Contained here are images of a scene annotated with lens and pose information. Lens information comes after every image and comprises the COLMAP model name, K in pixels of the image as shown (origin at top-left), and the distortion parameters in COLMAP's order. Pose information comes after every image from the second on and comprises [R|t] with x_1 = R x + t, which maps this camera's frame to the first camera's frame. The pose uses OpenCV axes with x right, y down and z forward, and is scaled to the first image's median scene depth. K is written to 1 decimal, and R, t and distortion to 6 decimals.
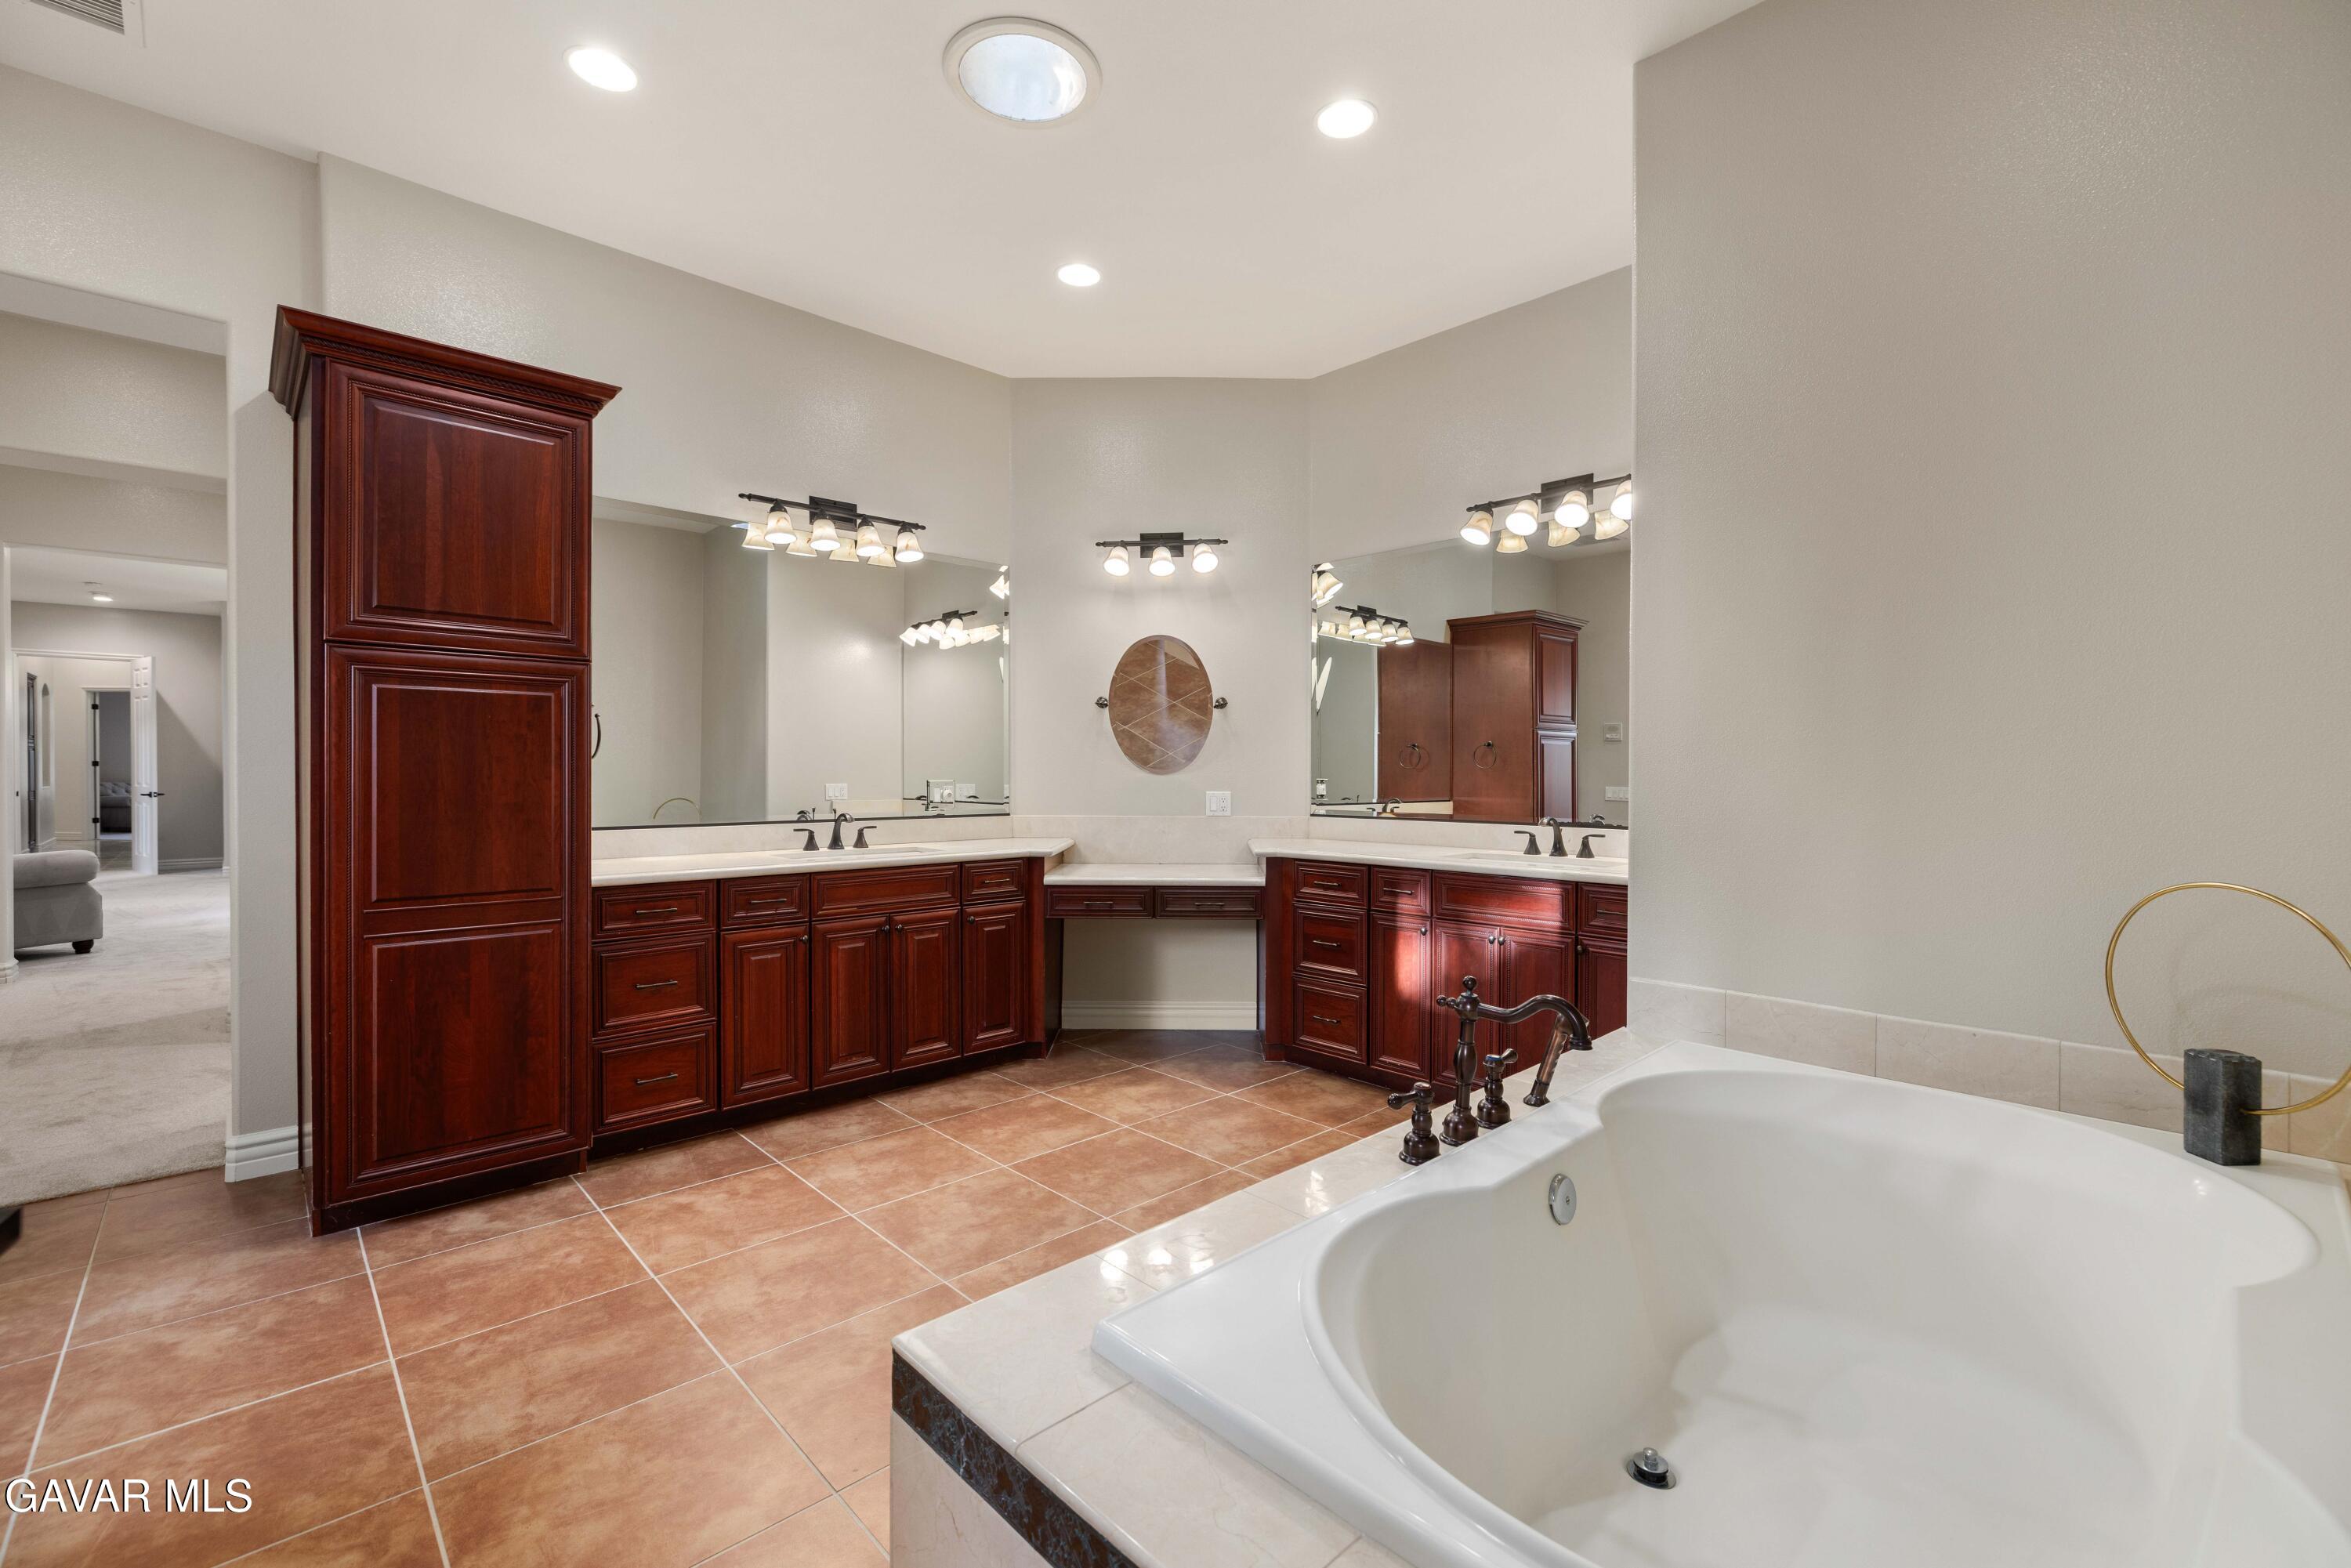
lens RADIAL K [[988.7, 0, 1173.0], [0, 988.7, 783.3], [0, 0, 1]] dist [-0.000642, -0.001301]
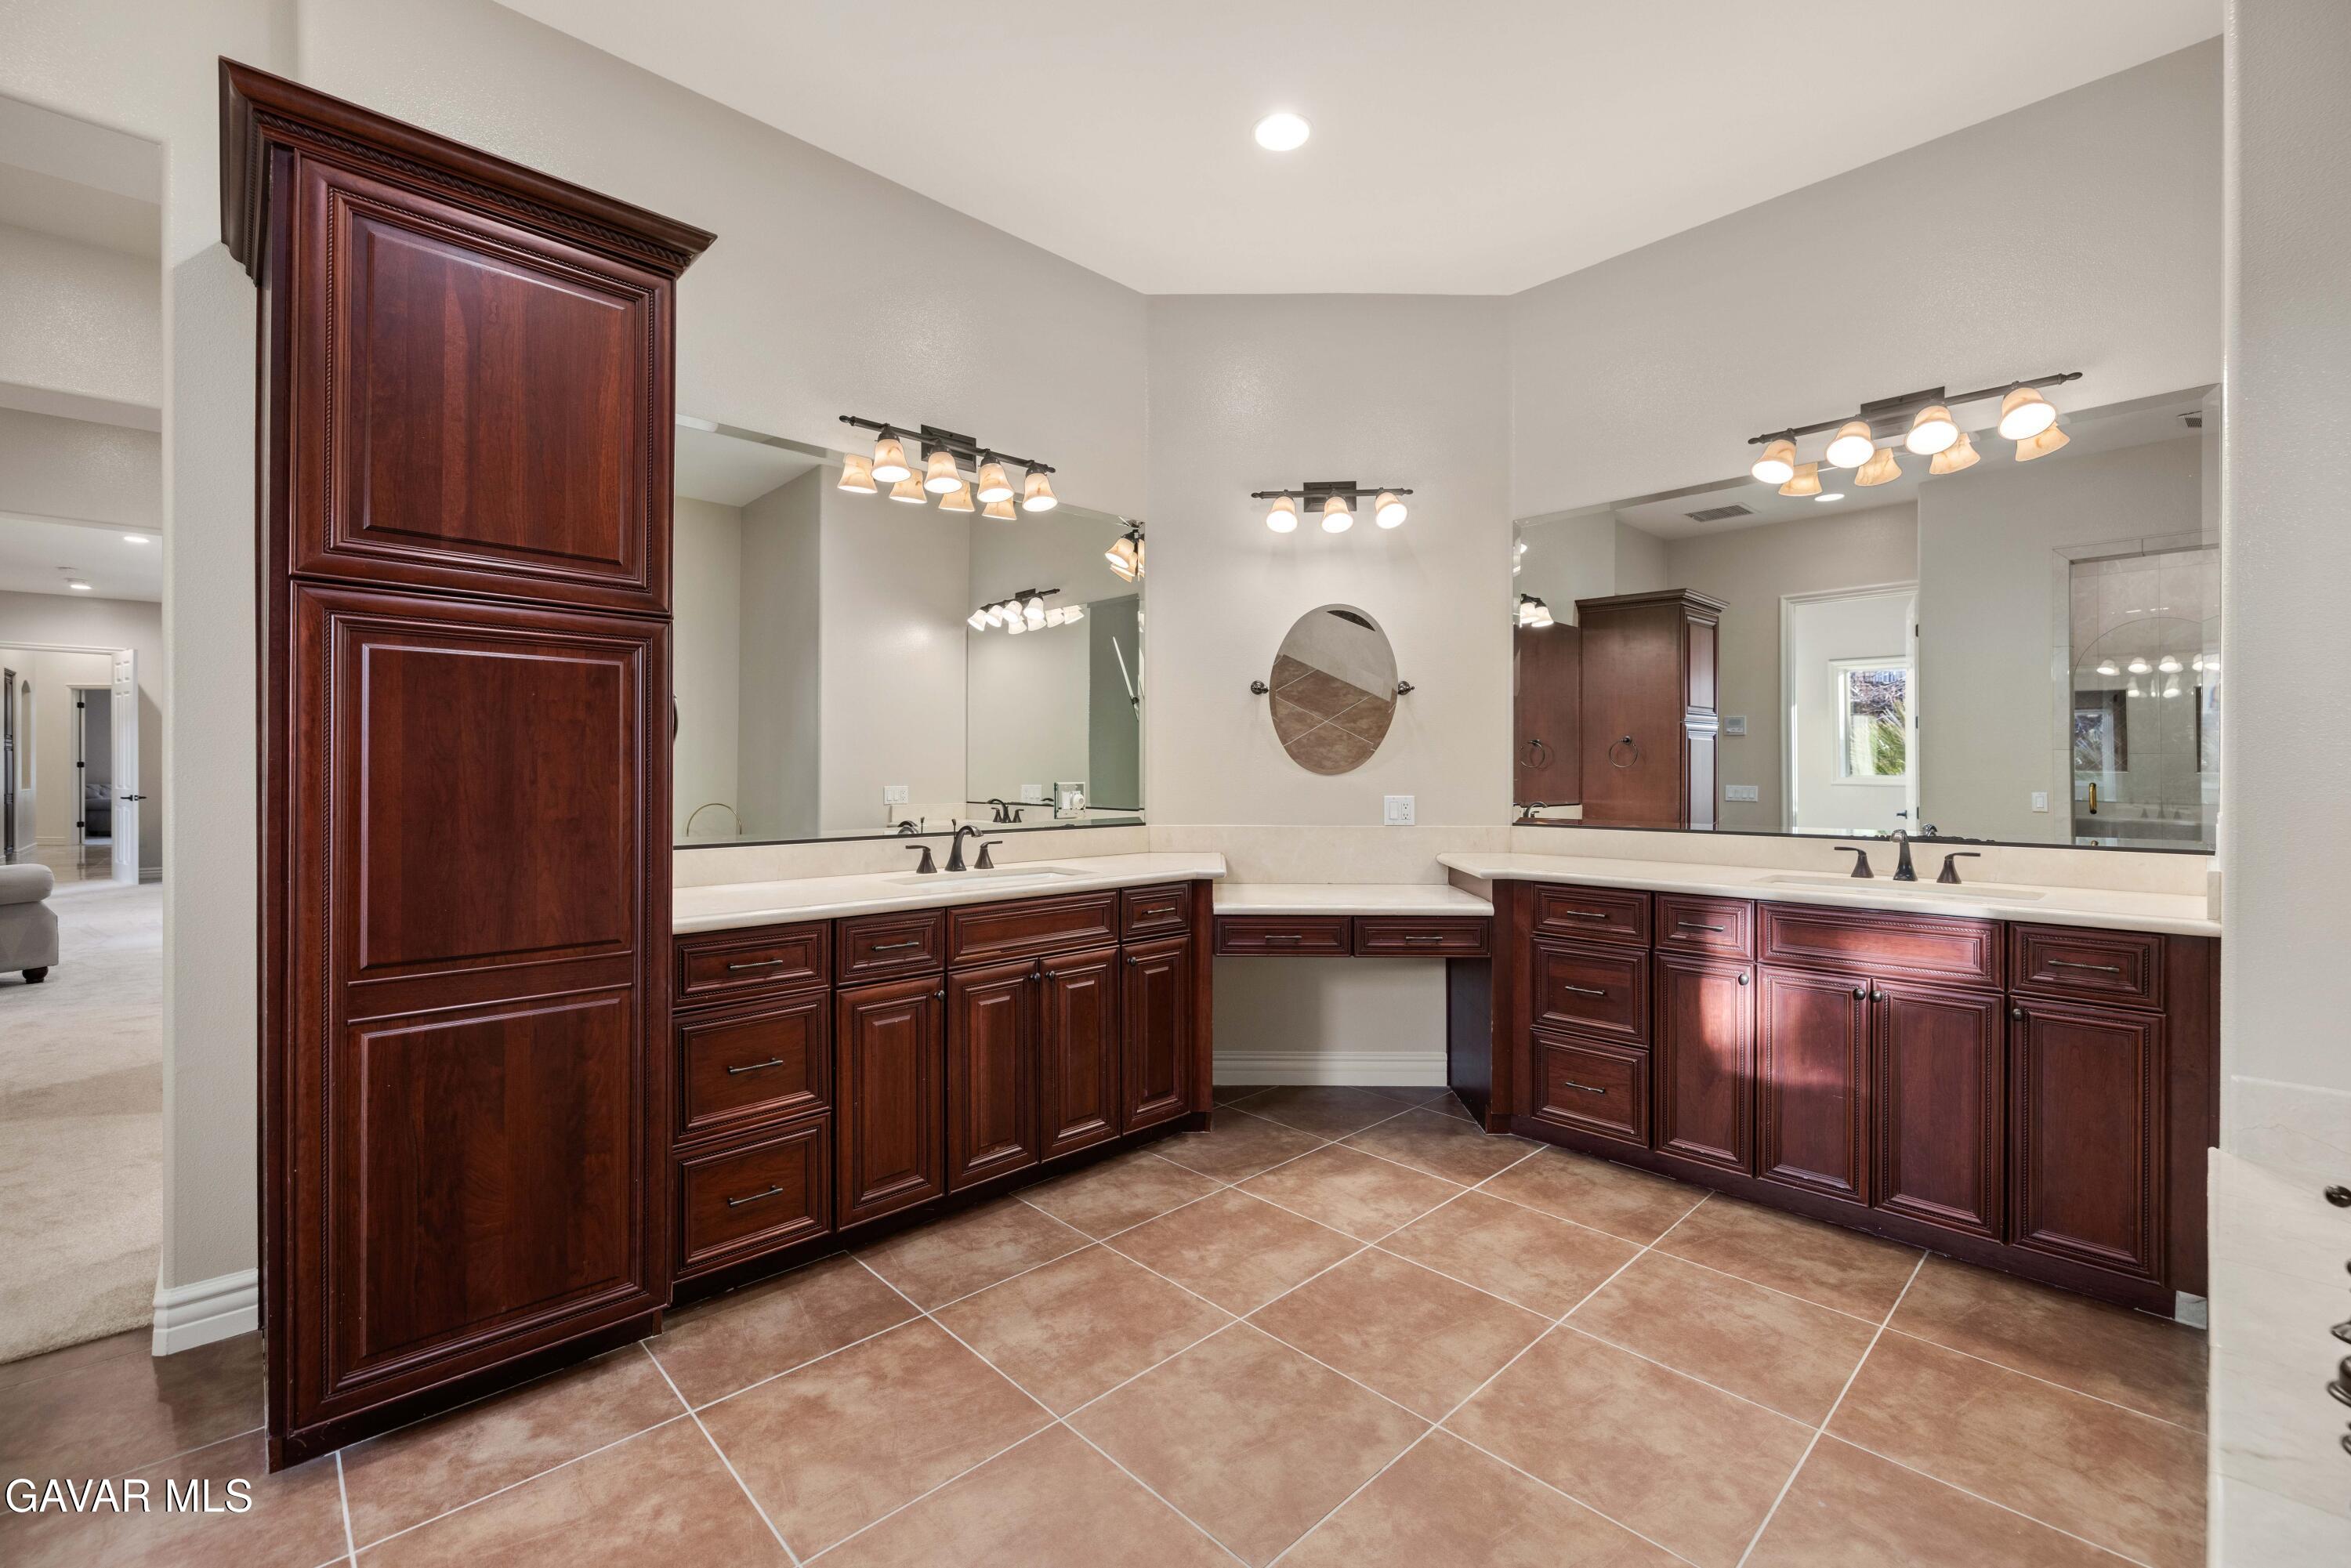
lens RADIAL K [[988.7, 0, 1177.6], [0, 988.7, 774.6], [0, 0, 1]] dist [-0.000642, -0.001301]
pose [[0.999995, -0.001728, 0.002686, -0.183466], [0.001750, 0.999964, -0.008250, -0.003563], [-0.002671, 0.008254, 0.999962, 0.232671]]
